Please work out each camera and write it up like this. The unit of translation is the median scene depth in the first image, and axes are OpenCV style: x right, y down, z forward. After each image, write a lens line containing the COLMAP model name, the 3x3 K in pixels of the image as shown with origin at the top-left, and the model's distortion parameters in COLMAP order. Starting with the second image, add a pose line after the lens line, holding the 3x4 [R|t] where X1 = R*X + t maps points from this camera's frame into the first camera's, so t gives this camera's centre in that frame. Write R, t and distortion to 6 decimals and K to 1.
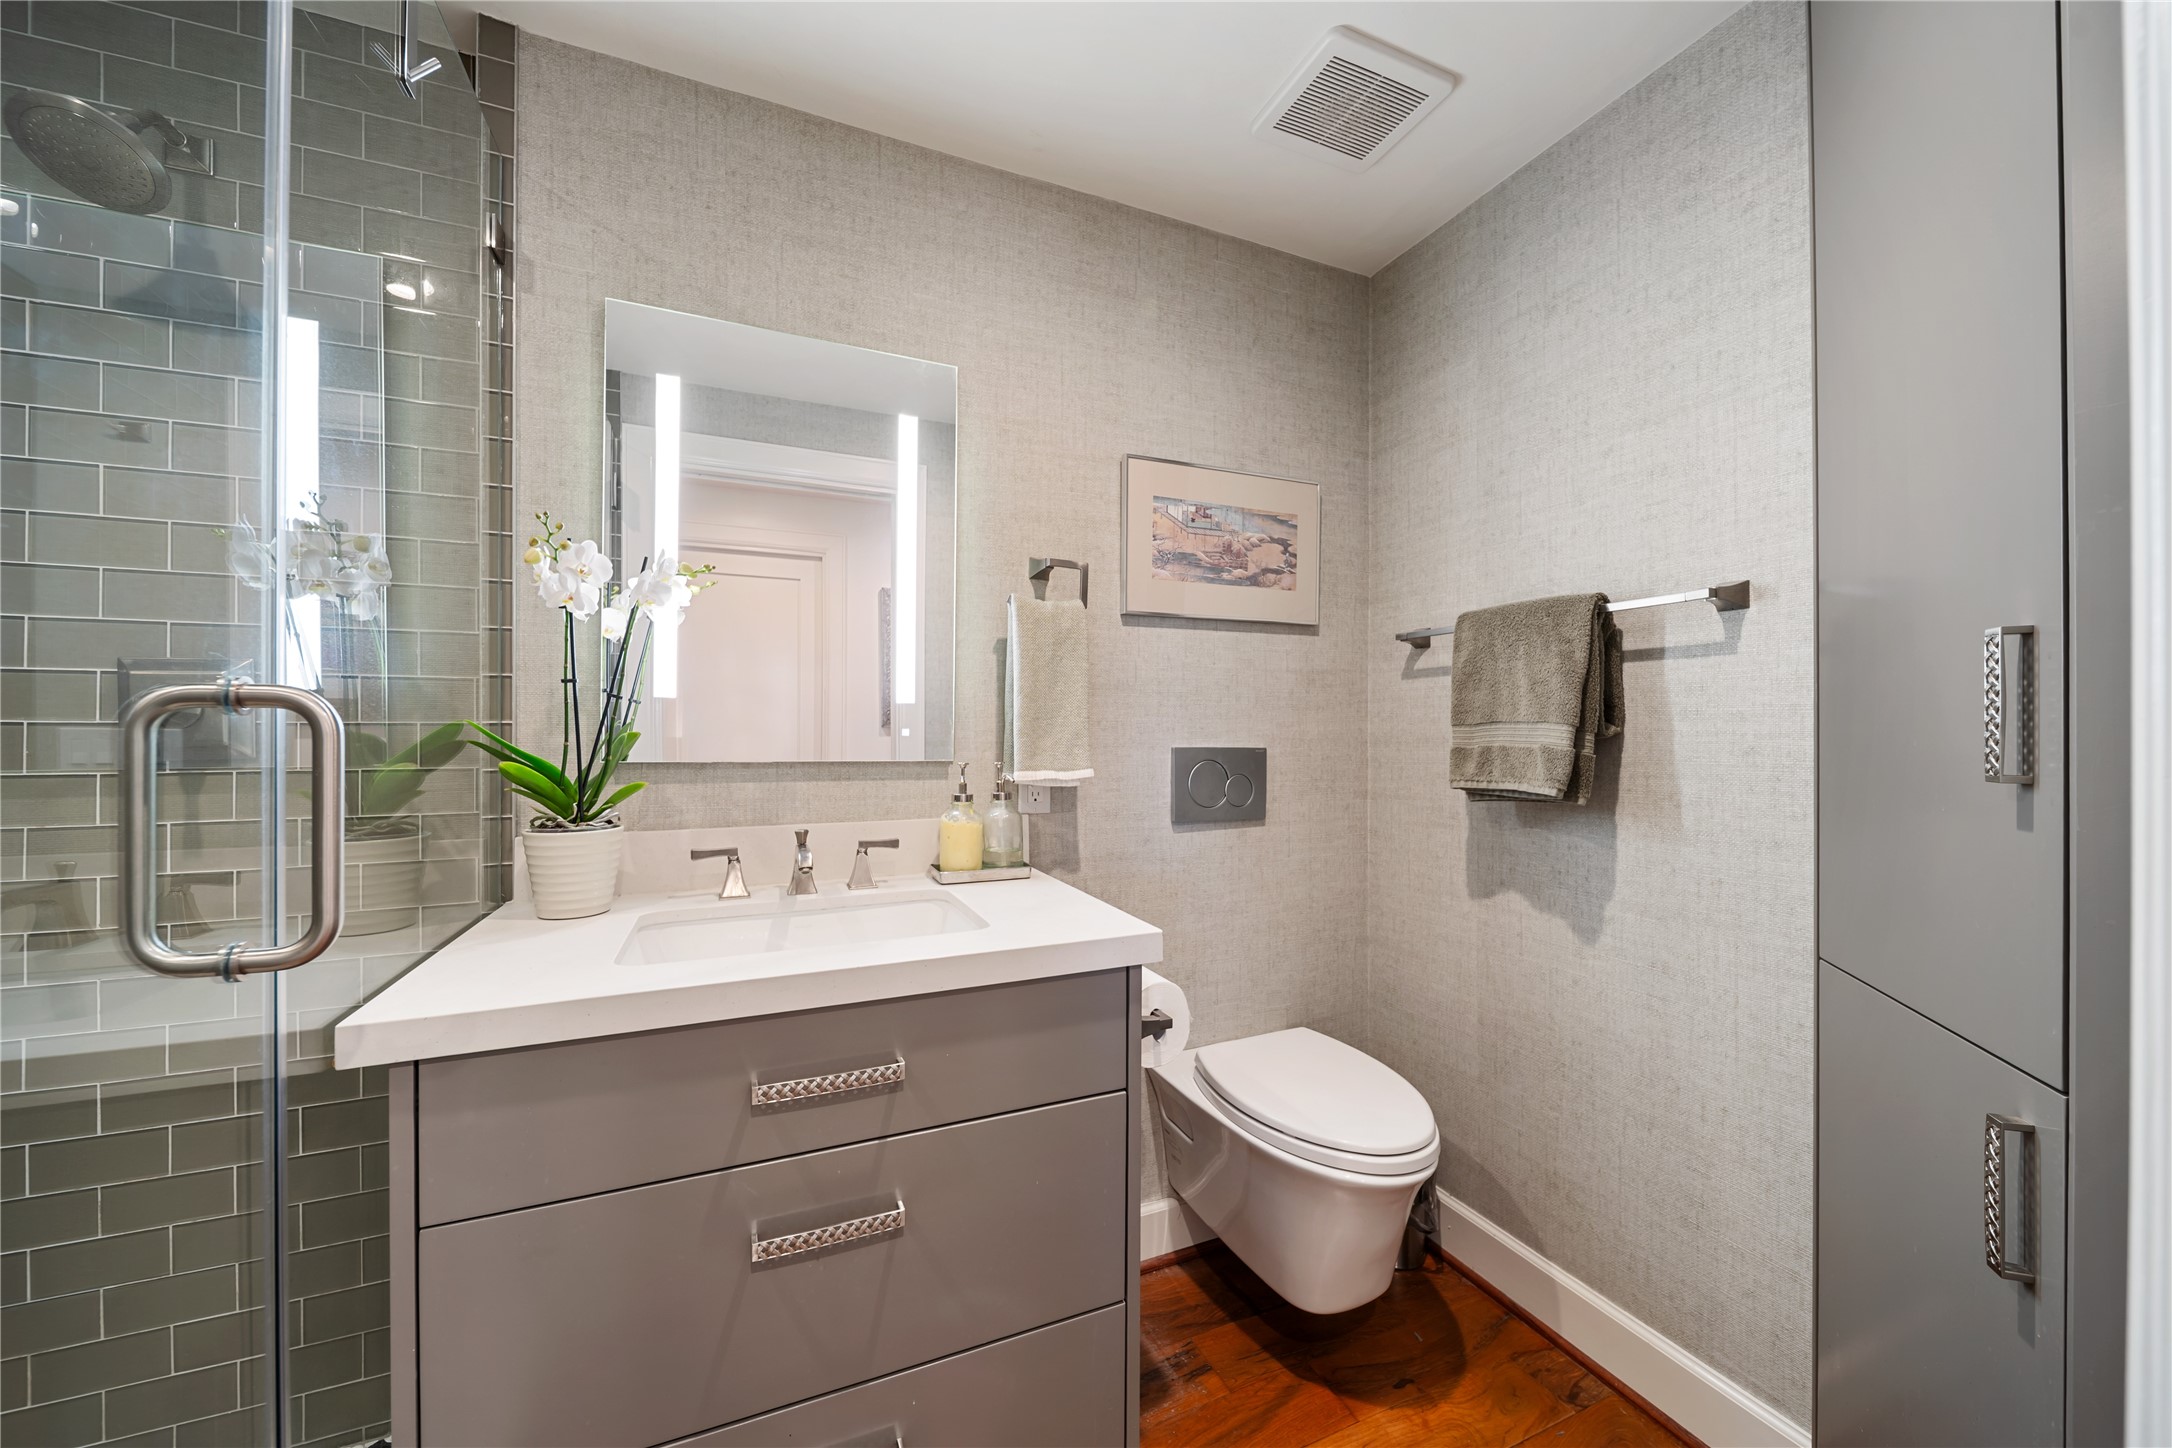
lens RADIAL K [[786.9, 0, 1089.4], [0, 786.9, 732.0], [0, 0, 1]] dist [-0.007222, 0.000167]
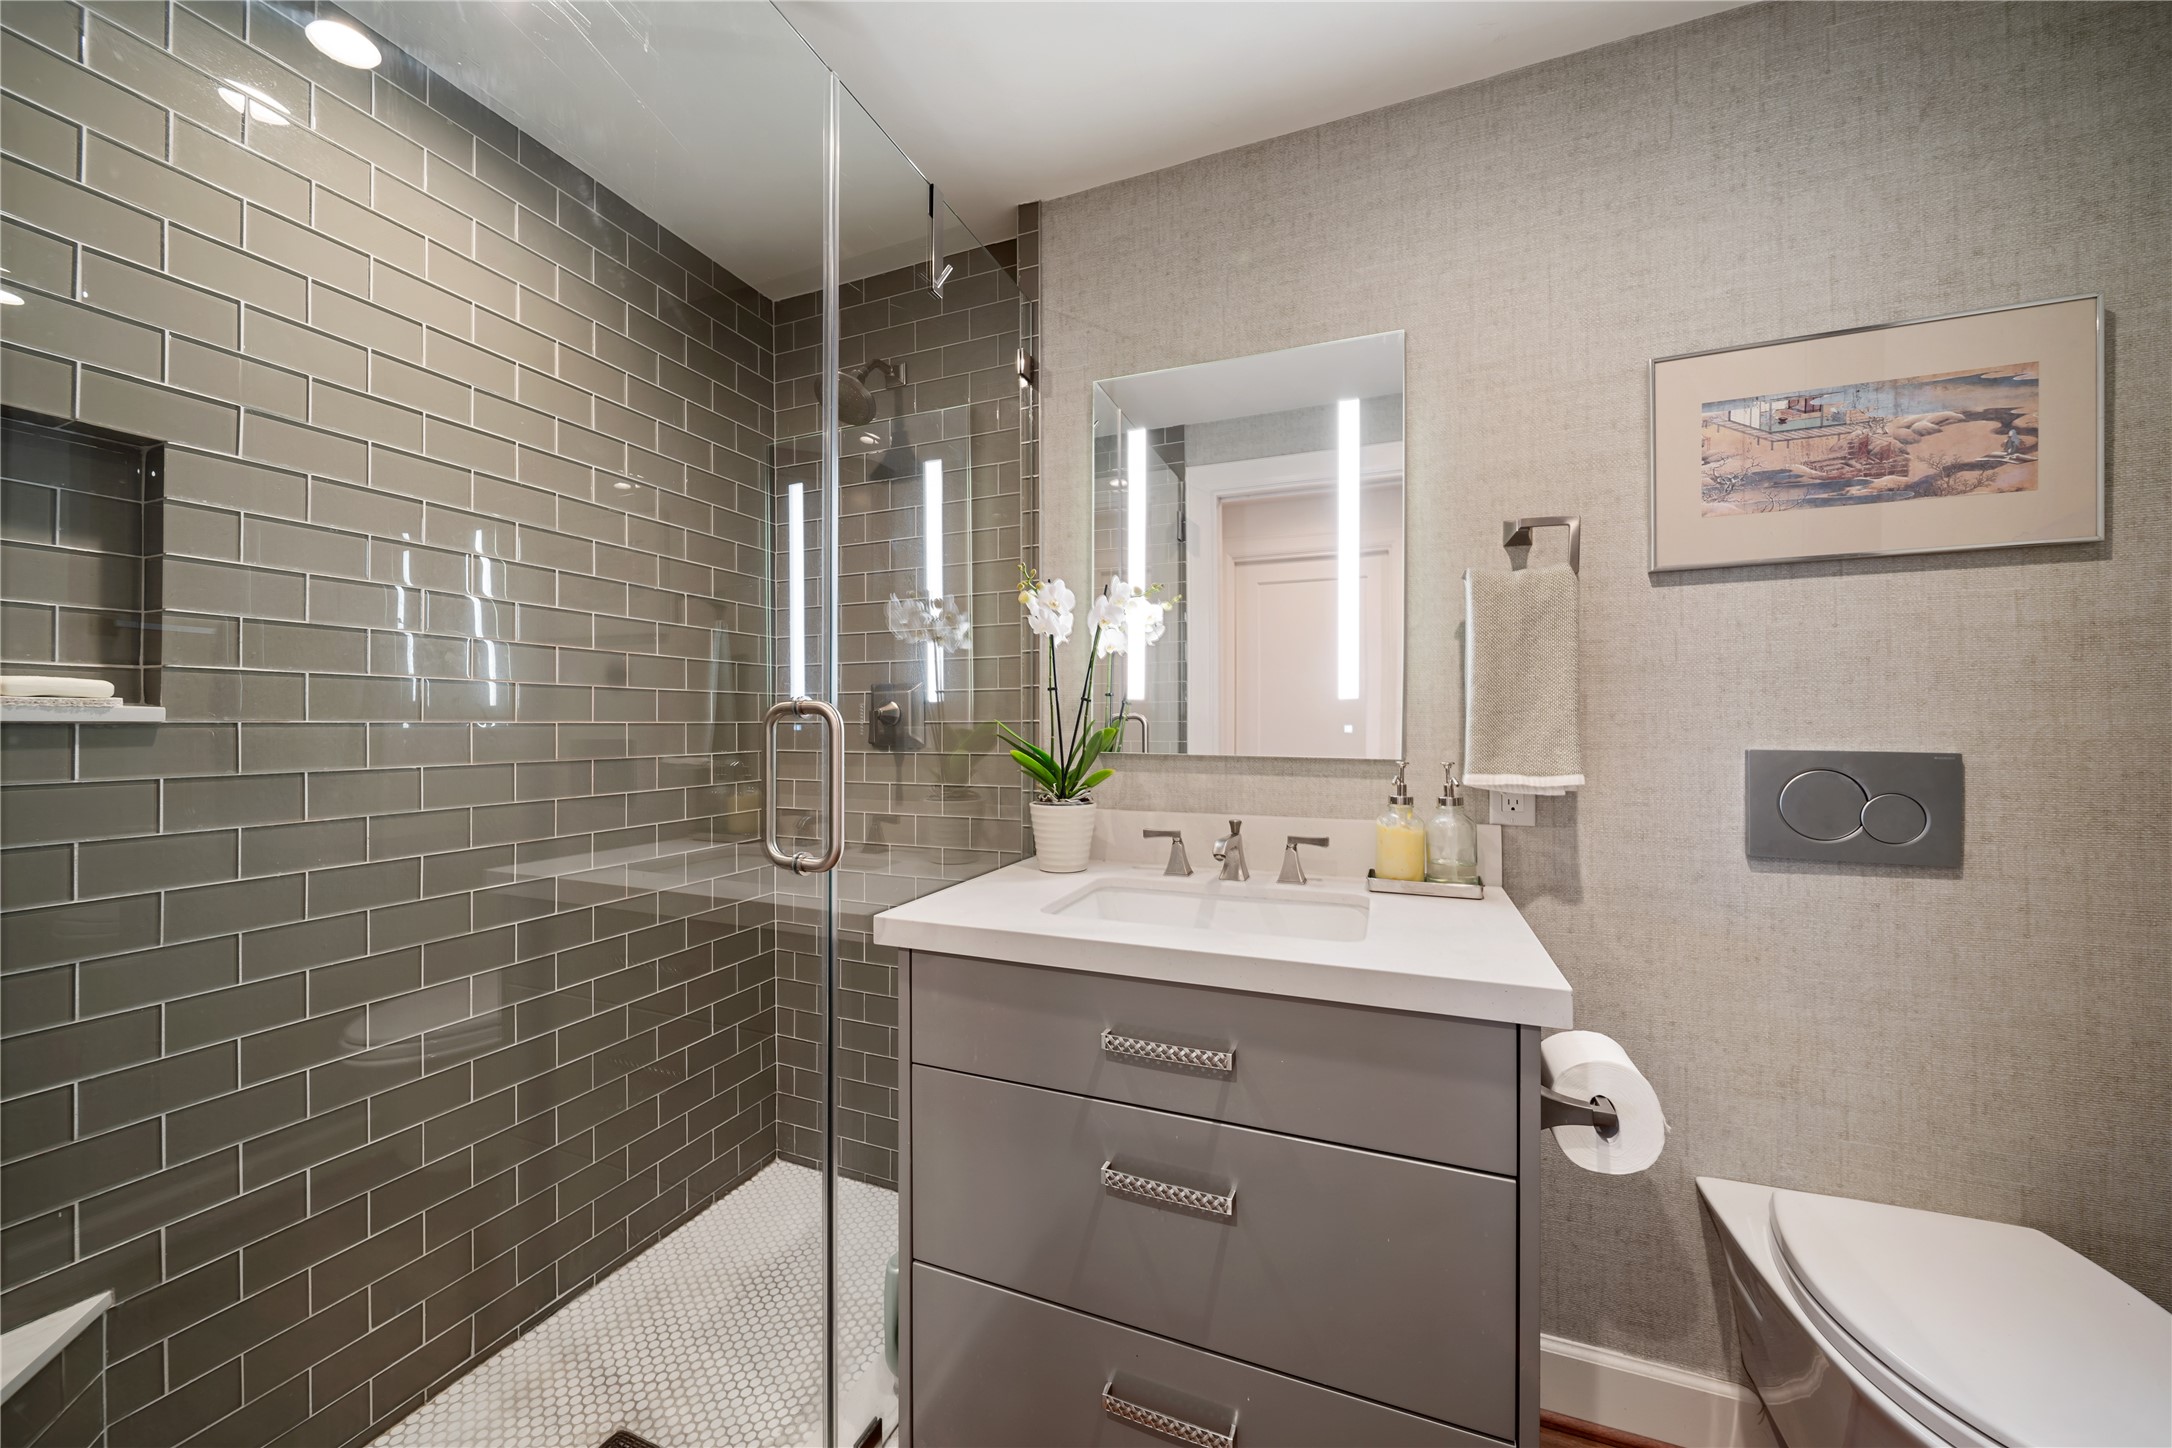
lens RADIAL K [[786.9, 0, 1084.2], [0, 786.9, 723.6], [0, 0, 1]] dist [-0.007222, 0.000167]
pose [[0.697013, -0.004663, -0.717043, 0.229907], [0.000602, 0.999982, -0.005917, -0.000239], [0.717058, 0.003693, 0.697003, 0.097613]]
